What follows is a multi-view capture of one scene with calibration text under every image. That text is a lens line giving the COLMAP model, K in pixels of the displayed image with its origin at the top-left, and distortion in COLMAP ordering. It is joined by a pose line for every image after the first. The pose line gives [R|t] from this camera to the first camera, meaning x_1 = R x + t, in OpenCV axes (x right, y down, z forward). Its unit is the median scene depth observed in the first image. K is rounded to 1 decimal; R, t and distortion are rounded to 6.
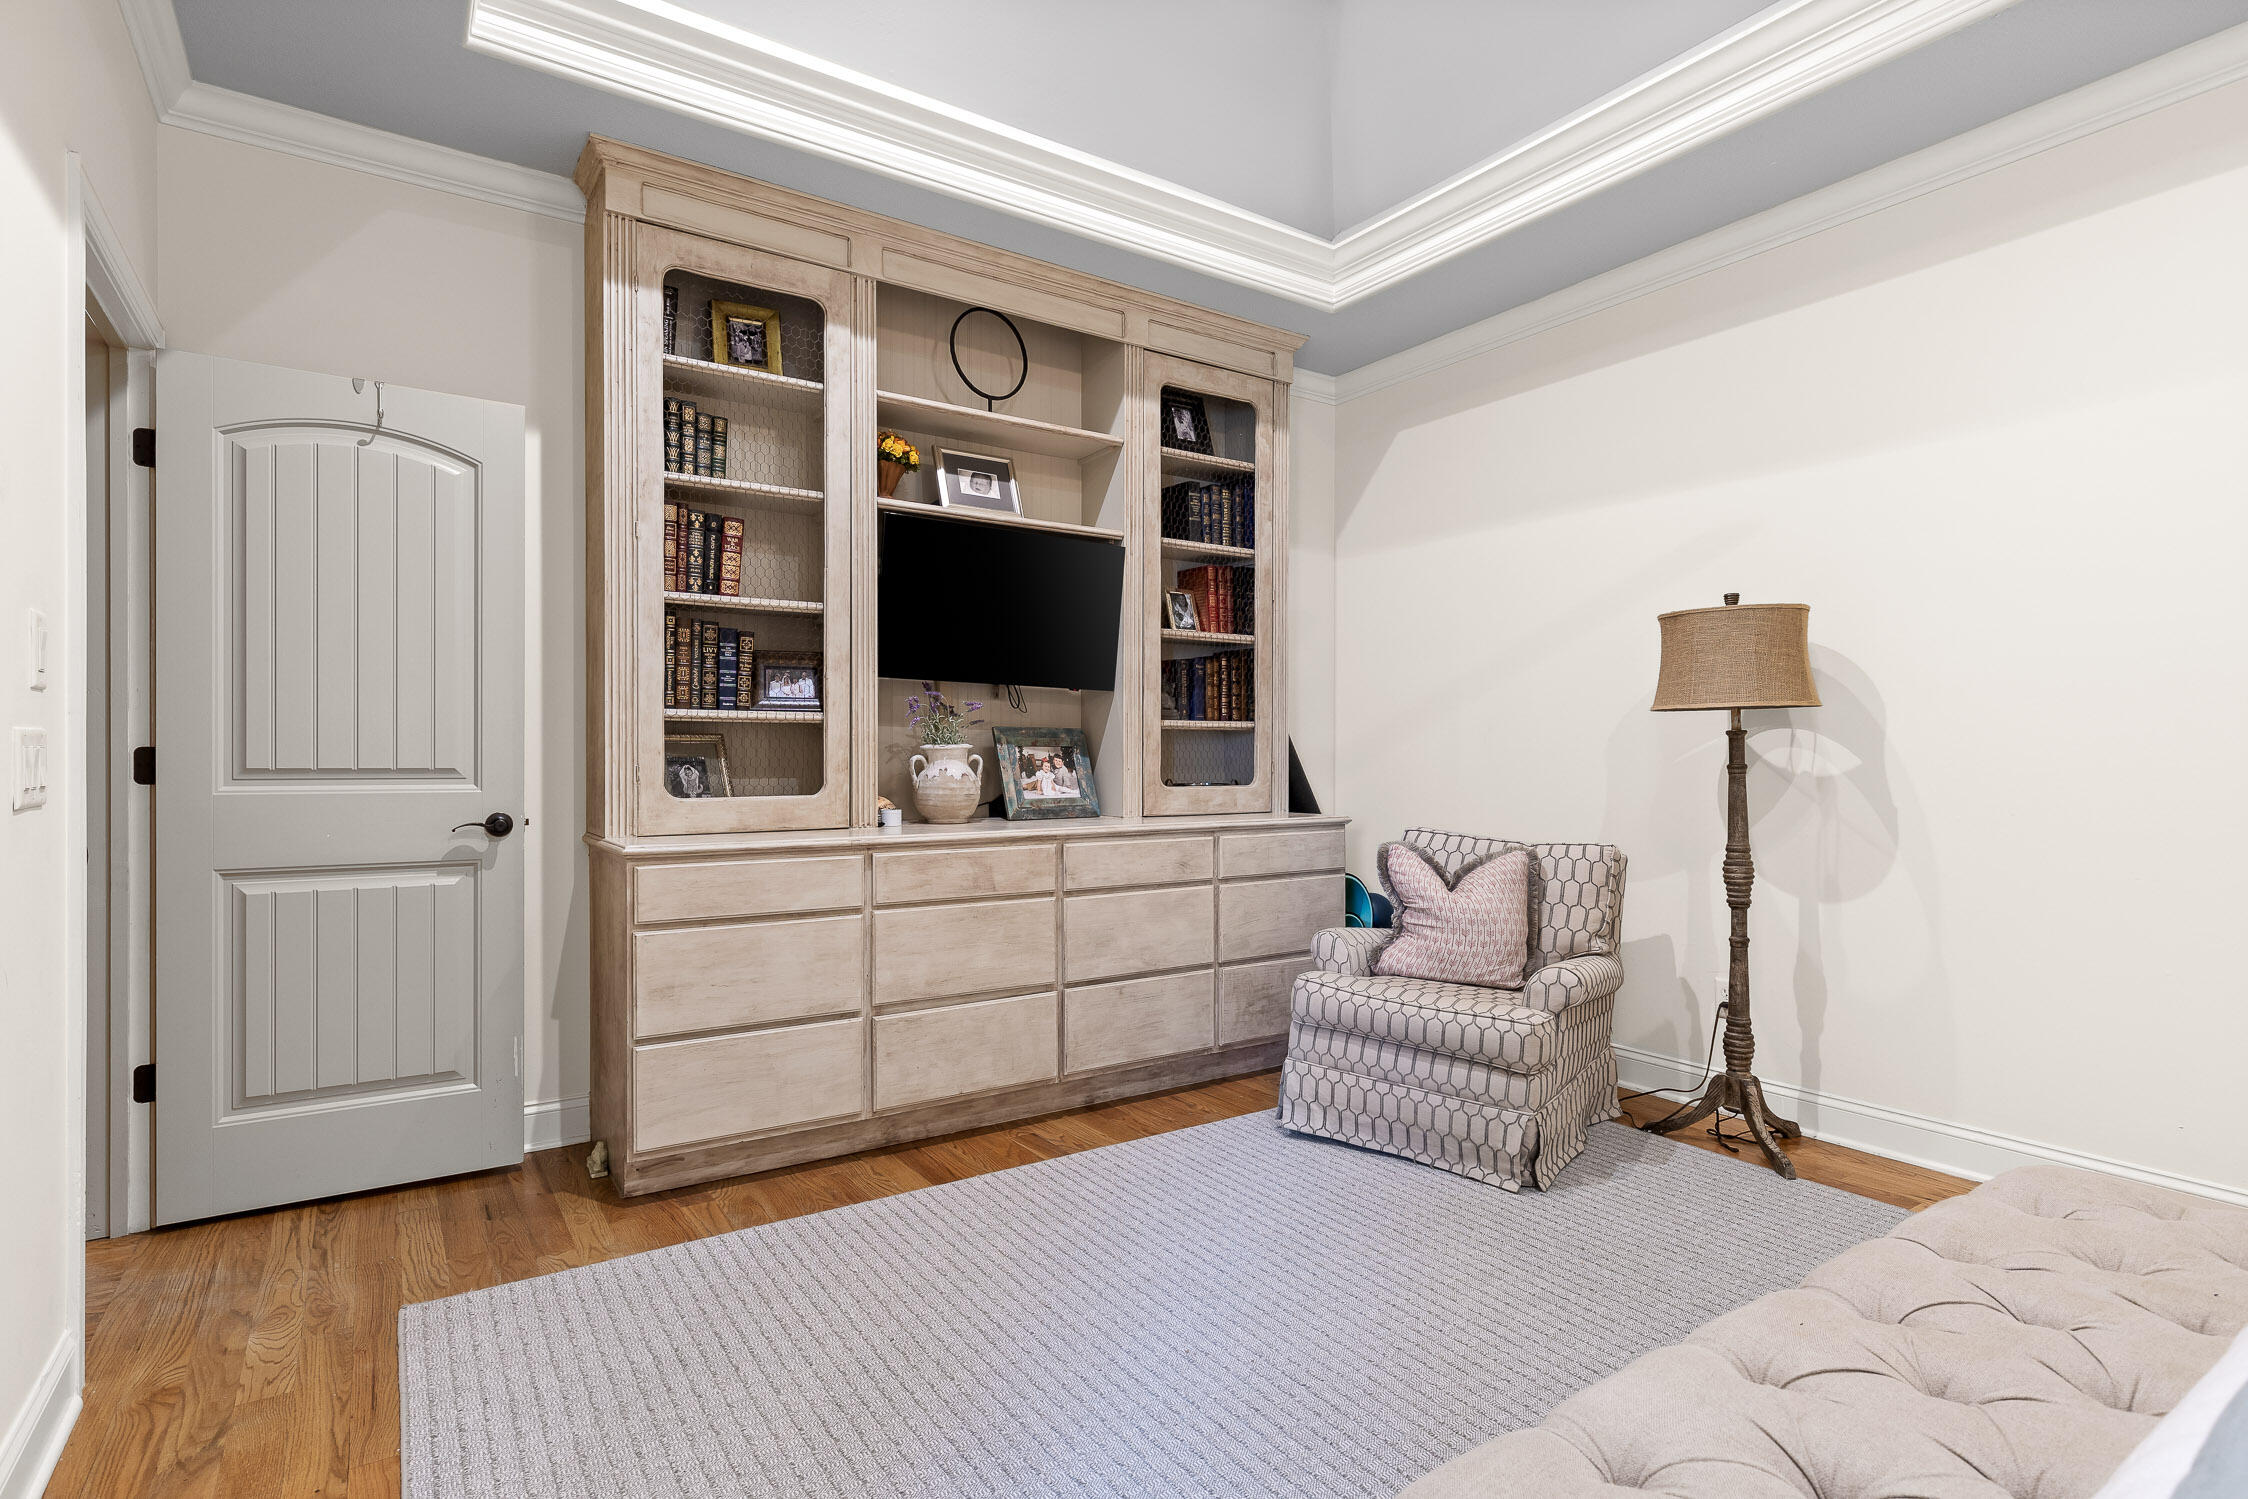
lens RADIAL K [[1136.3, 0, 1124.0], [0, 1136.3, 749.5], [0, 0, 1]] dist [0.000129, 0.000185]
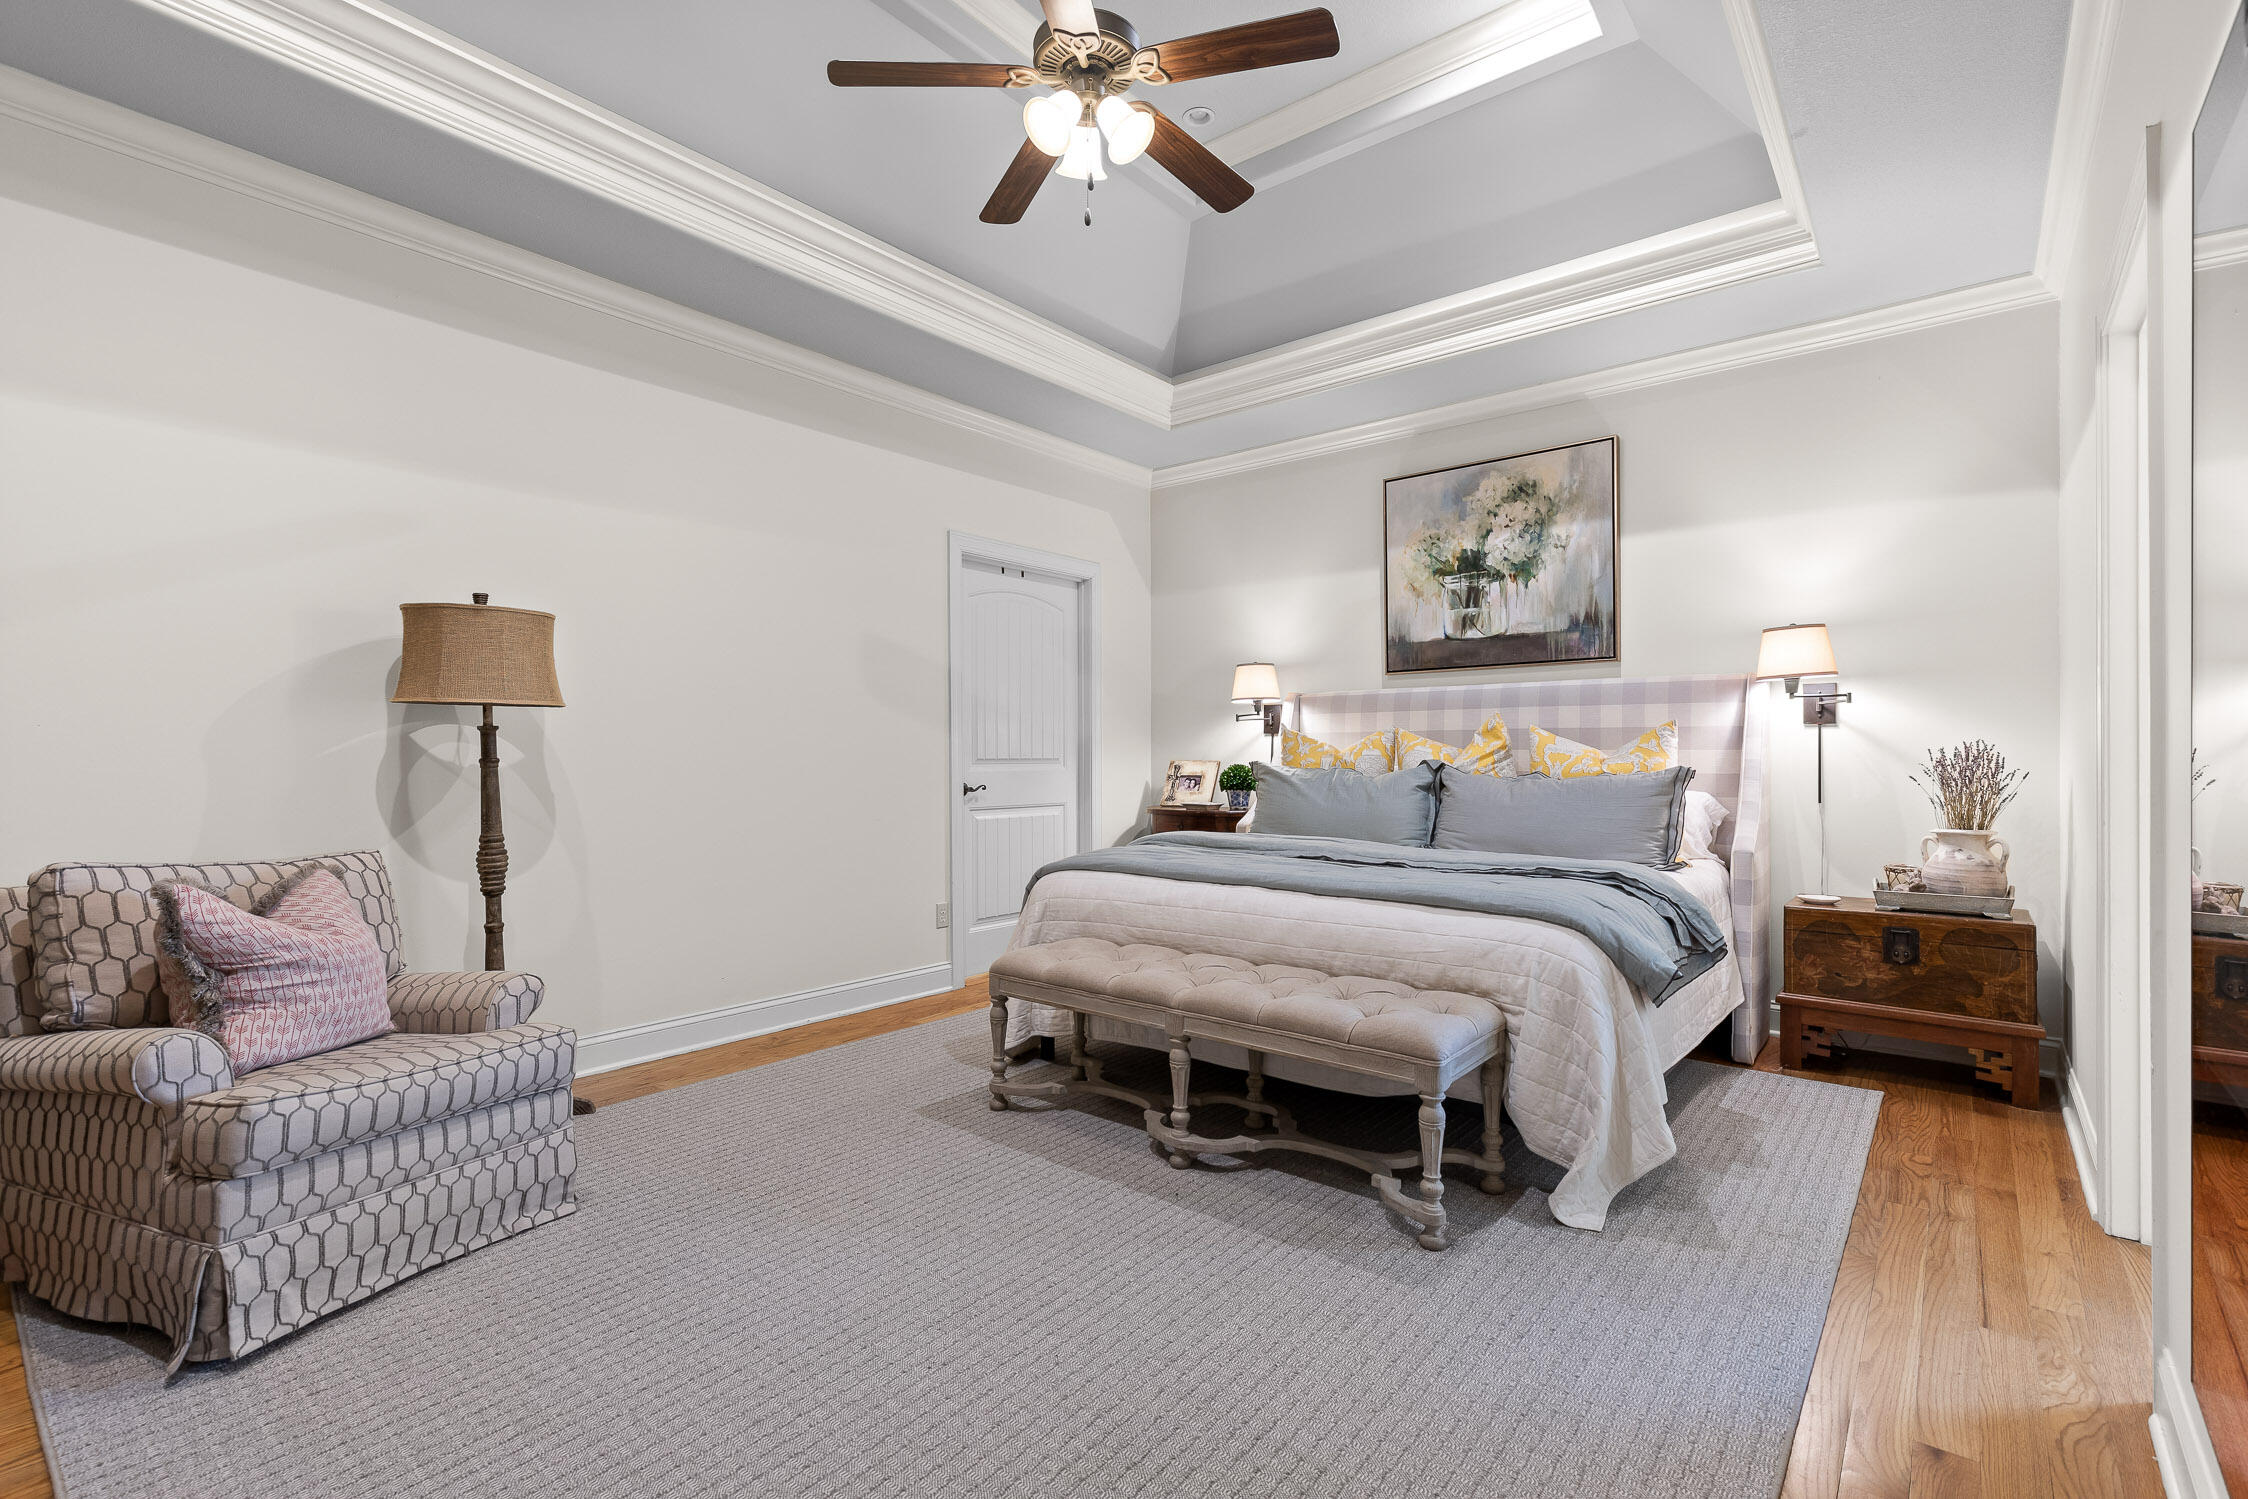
lens RADIAL K [[1021.9, 0, 1115.5], [0, 1021.9, 750.4], [0, 0, 1]] dist [0.006769, -0.000373]
pose [[-0.272734, 0.002540, 0.962086, -0.523879], [0.000700, 0.999997, -0.002442, 0.008565], [-0.962089, 0.000007, -0.272735, 0.702668]]
